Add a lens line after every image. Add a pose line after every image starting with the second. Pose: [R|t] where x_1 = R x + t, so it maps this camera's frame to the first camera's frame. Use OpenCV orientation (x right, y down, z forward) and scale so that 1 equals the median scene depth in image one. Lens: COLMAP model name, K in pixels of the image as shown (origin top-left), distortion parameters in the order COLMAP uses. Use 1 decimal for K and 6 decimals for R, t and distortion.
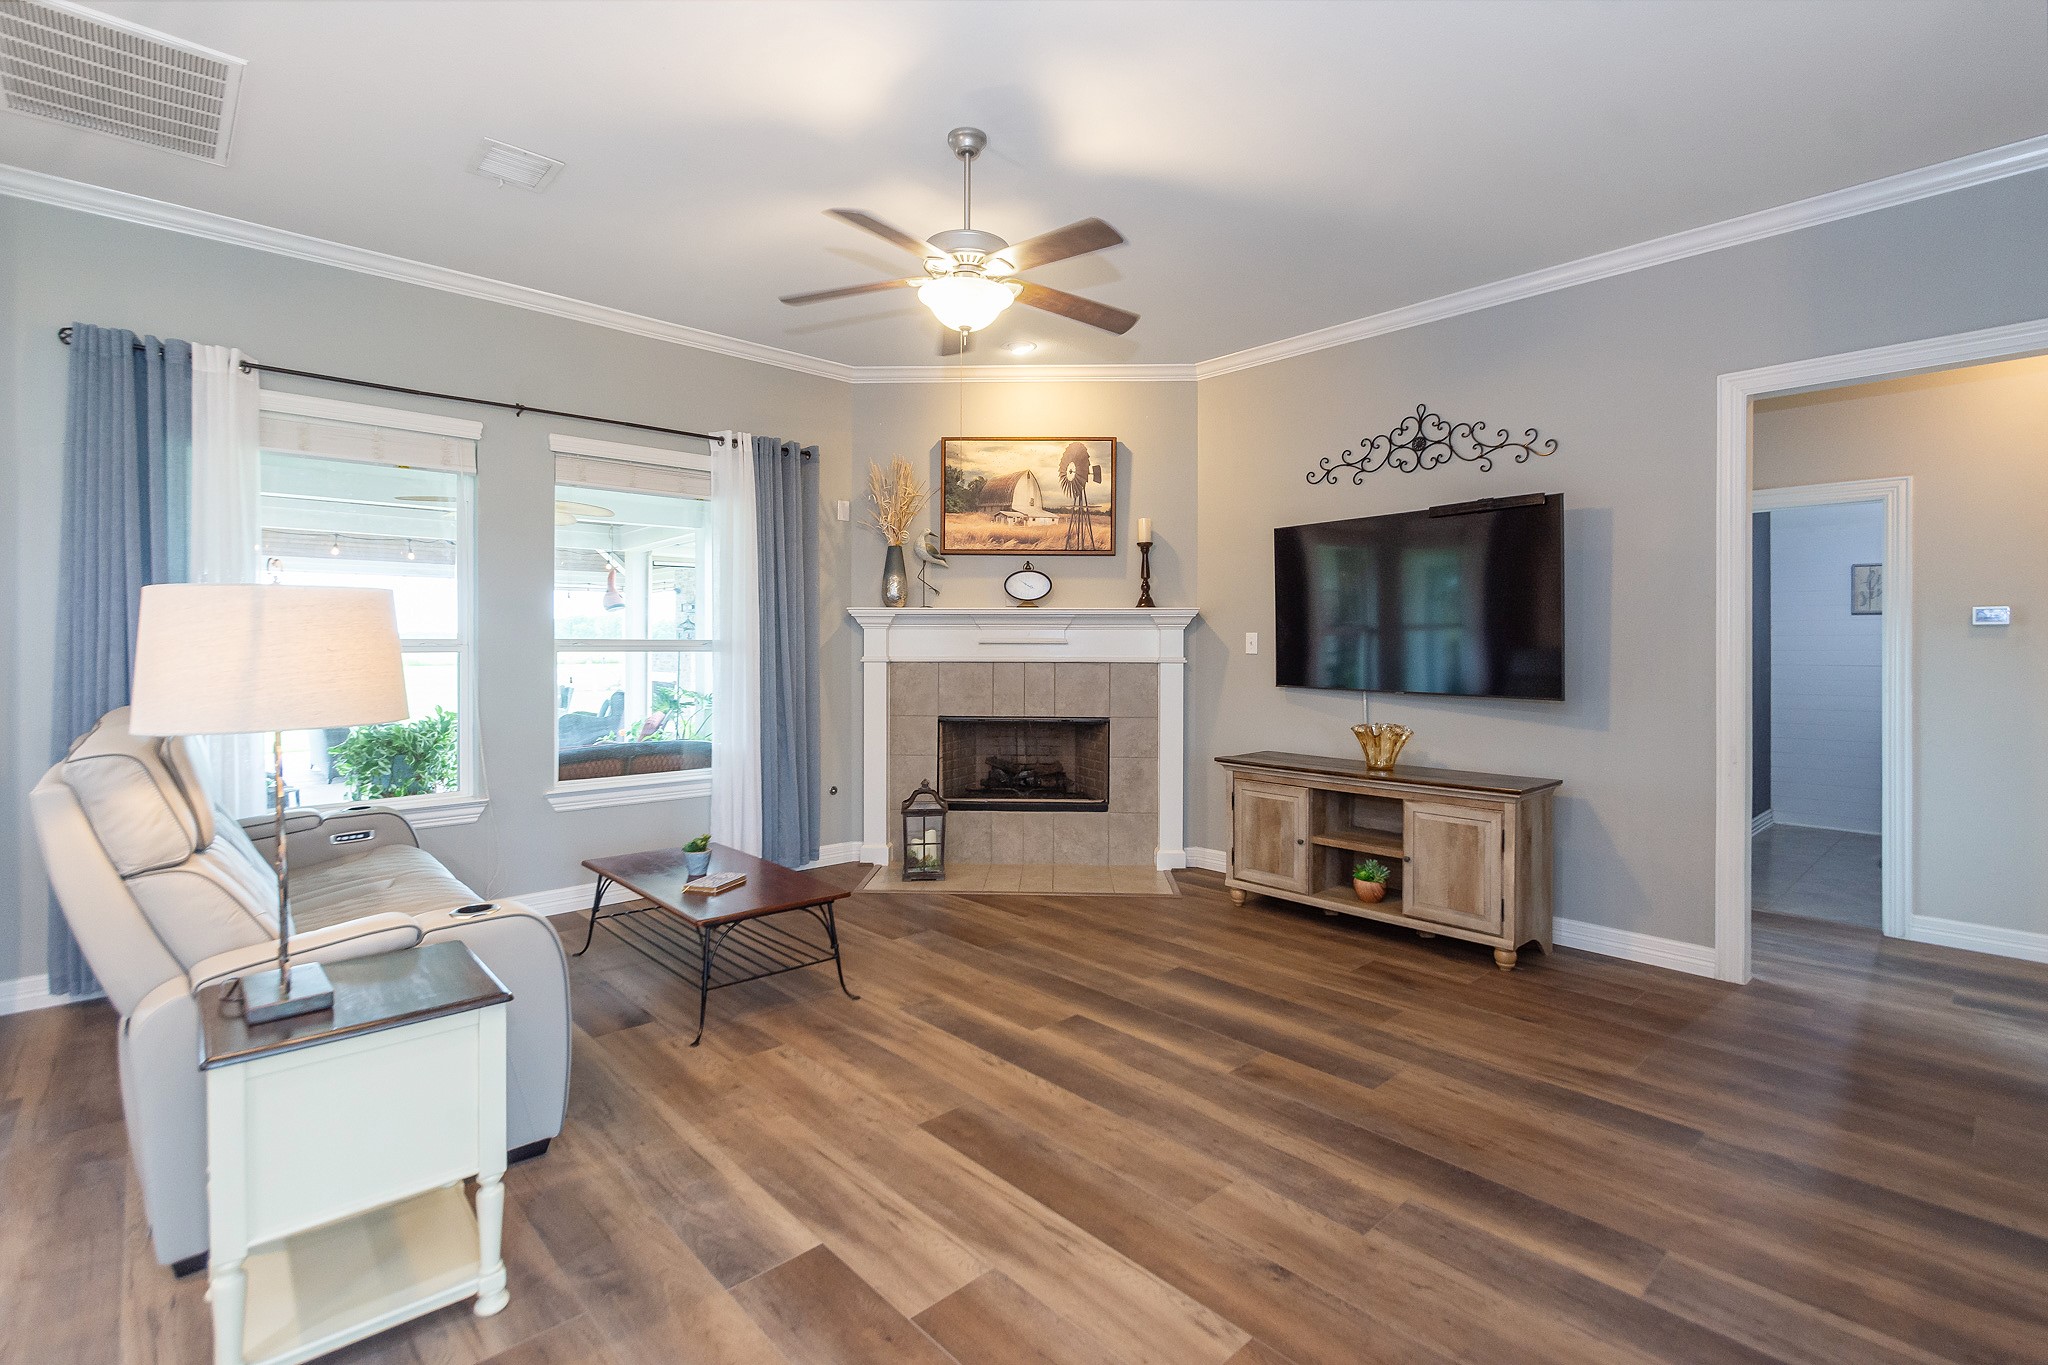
lens RADIAL K [[923.1, 0, 989.0], [0, 923.1, 644.1], [0, 0, 1]] dist [0.005220, 0.000519]
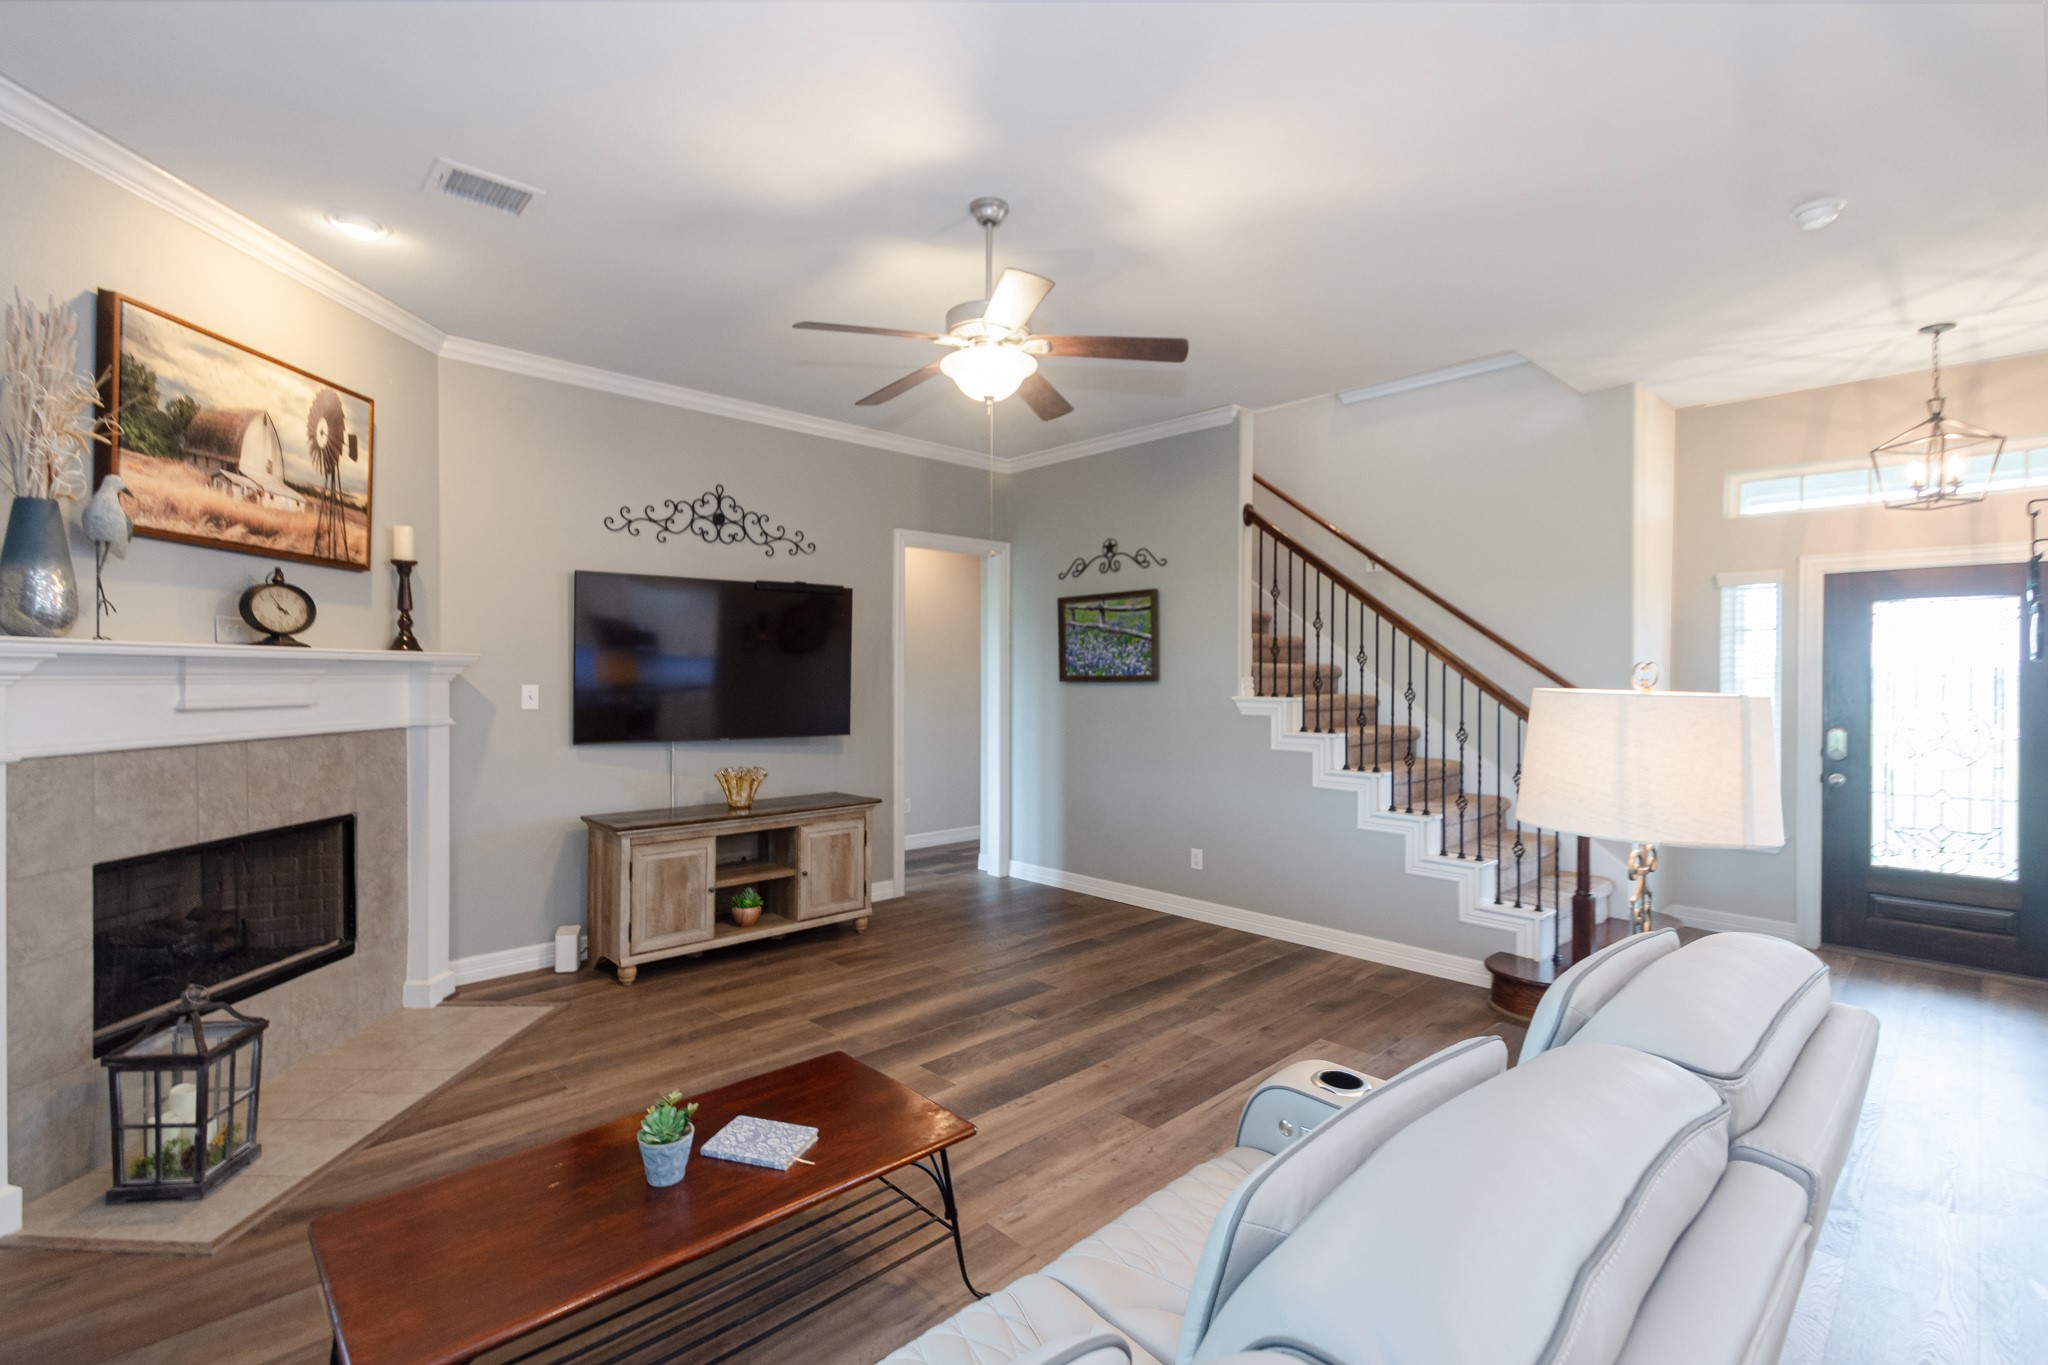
lens RADIAL K [[923.1, 0, 1013.8], [0, 923.1, 678.2], [0, 0, 1]] dist [0.005220, 0.000519]
pose [[-0.016831, -0.006421, 0.999838, -0.669346], [-0.002801, 0.999976, 0.006374, -0.029363], [-0.999854, -0.002694, -0.016848, 0.648838]]
